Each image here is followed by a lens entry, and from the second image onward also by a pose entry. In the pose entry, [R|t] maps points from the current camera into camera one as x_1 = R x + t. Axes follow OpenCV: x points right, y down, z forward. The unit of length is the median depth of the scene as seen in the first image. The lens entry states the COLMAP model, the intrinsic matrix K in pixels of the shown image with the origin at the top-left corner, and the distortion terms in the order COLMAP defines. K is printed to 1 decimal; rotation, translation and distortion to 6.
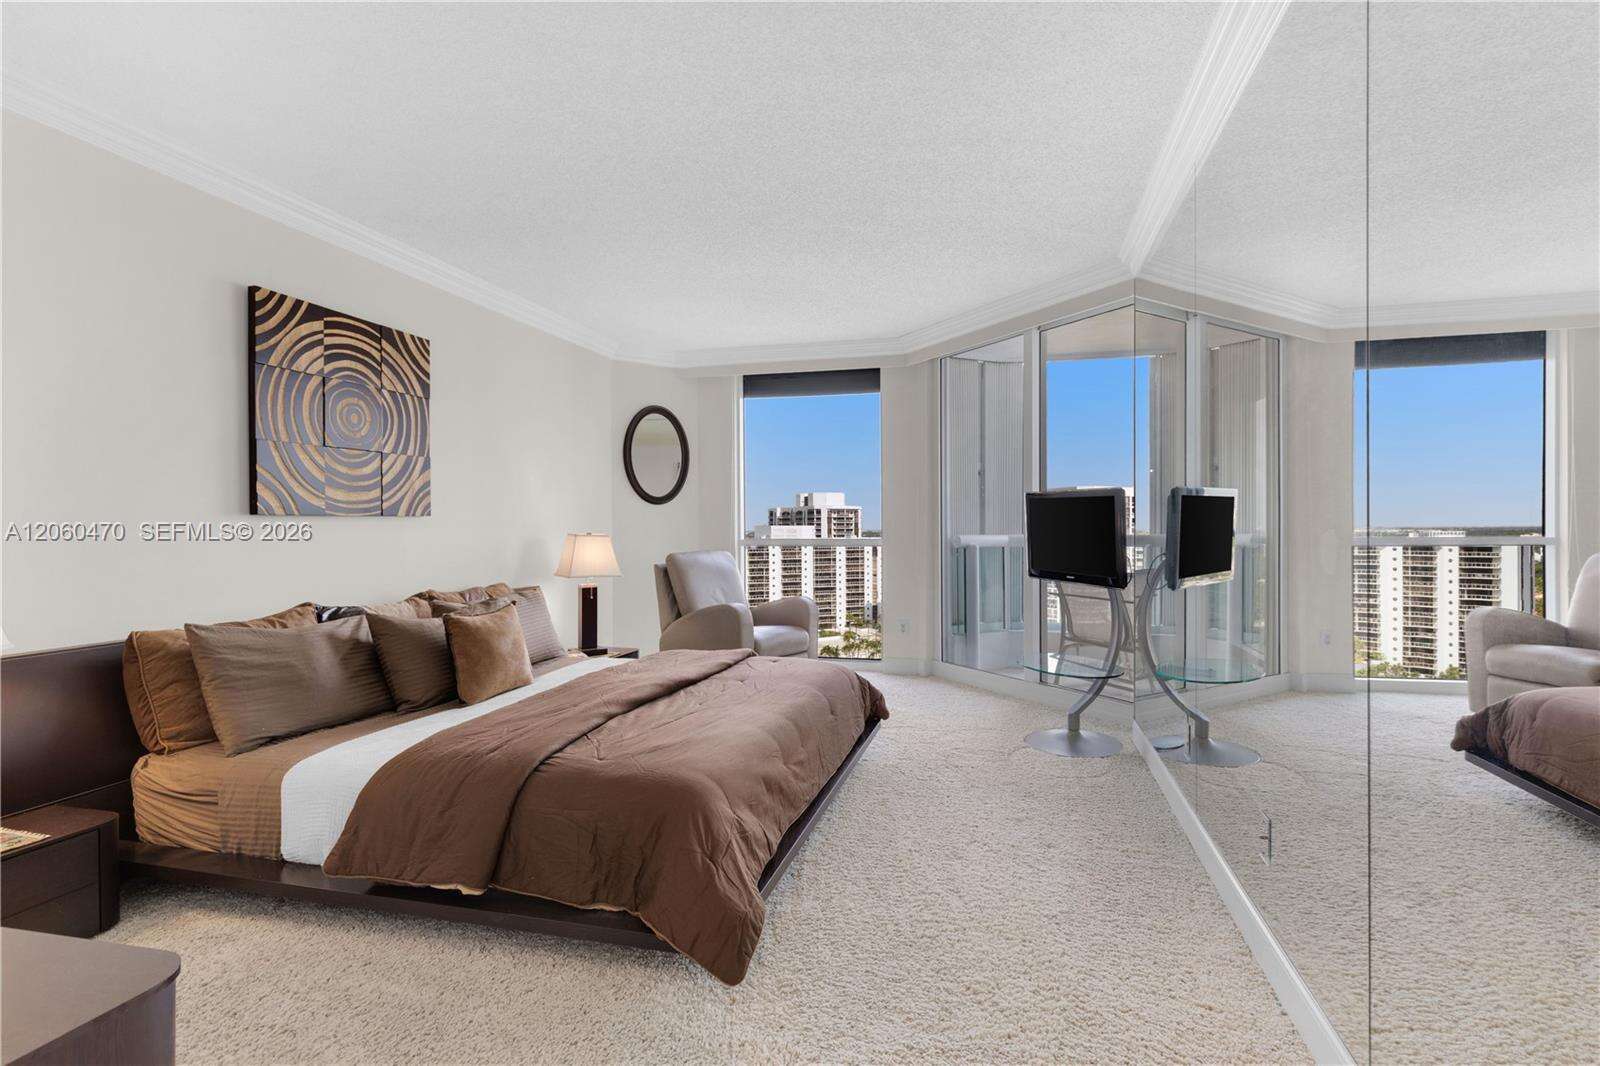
lens RADIAL K [[737.5, 0, 832.5], [0, 737.5, 530.7], [0, 0, 1]] dist [0.003918, -0.000601]
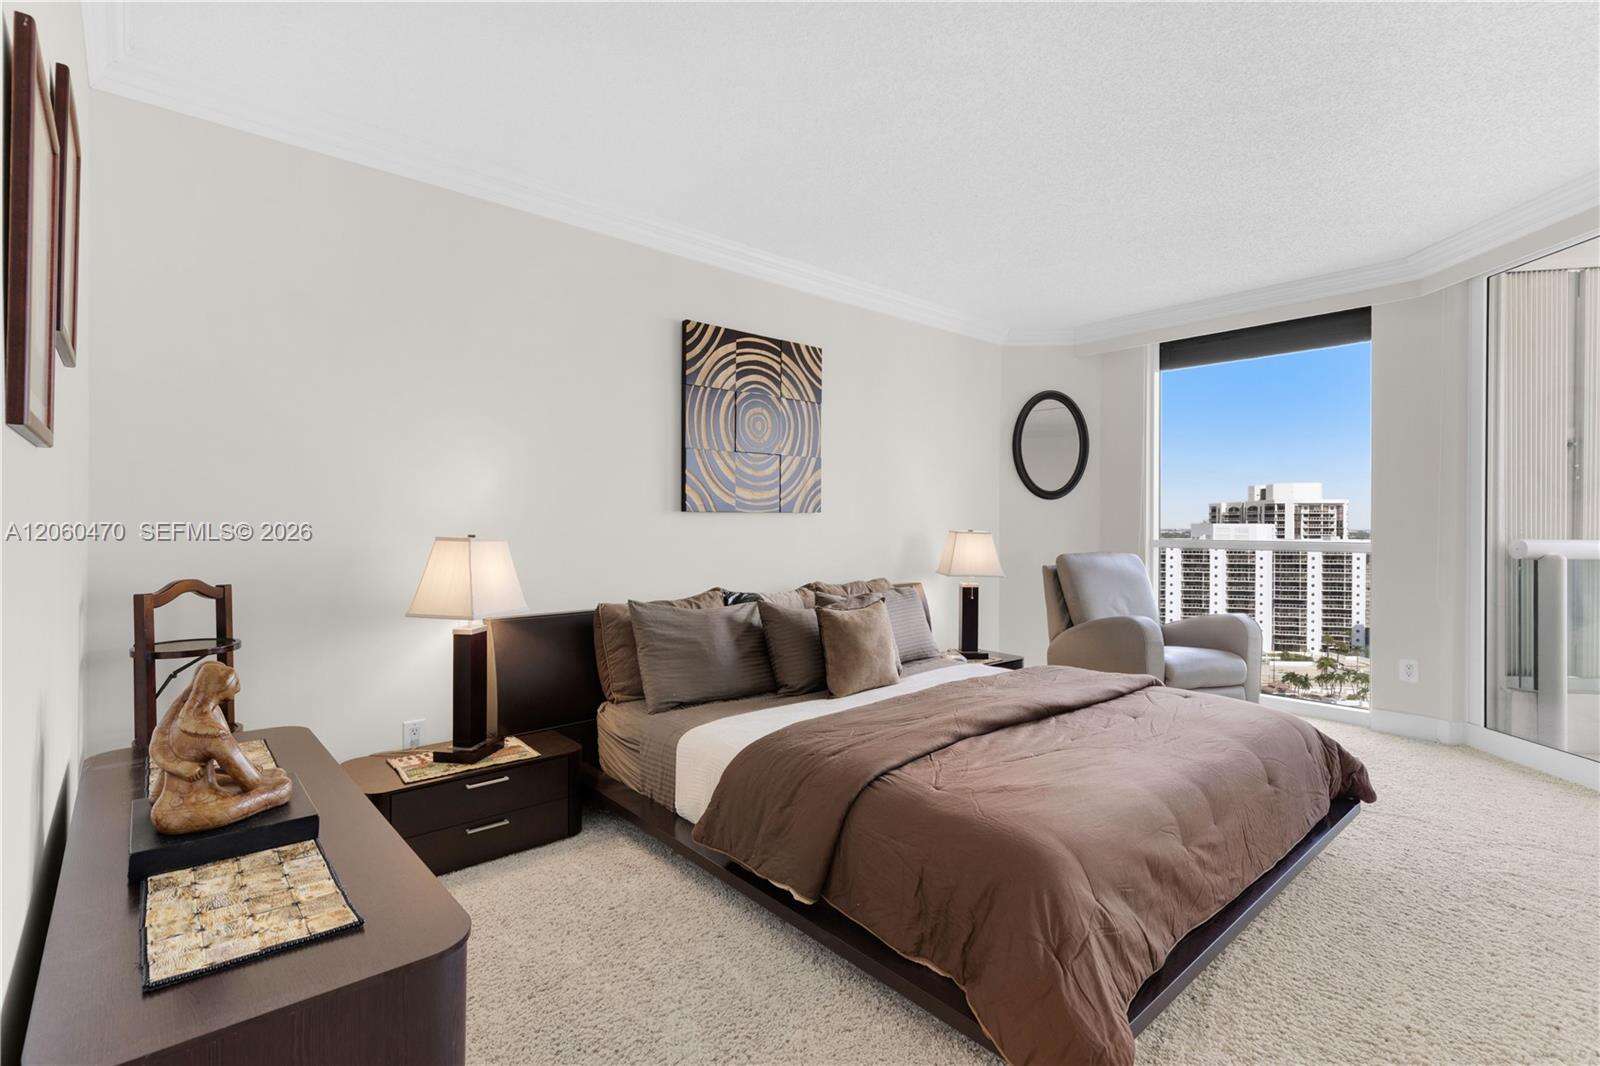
lens RADIAL K [[735.3, 0, 762.1], [0, 735.3, 527.4], [0, 0, 1]] dist [0.011463, -0.004020]
pose [[0.807520, 0.010174, -0.589752, 0.020591], [-0.010178, 0.999943, 0.003314, -0.001233], [0.589752, 0.003326, 0.807578, 0.107294]]
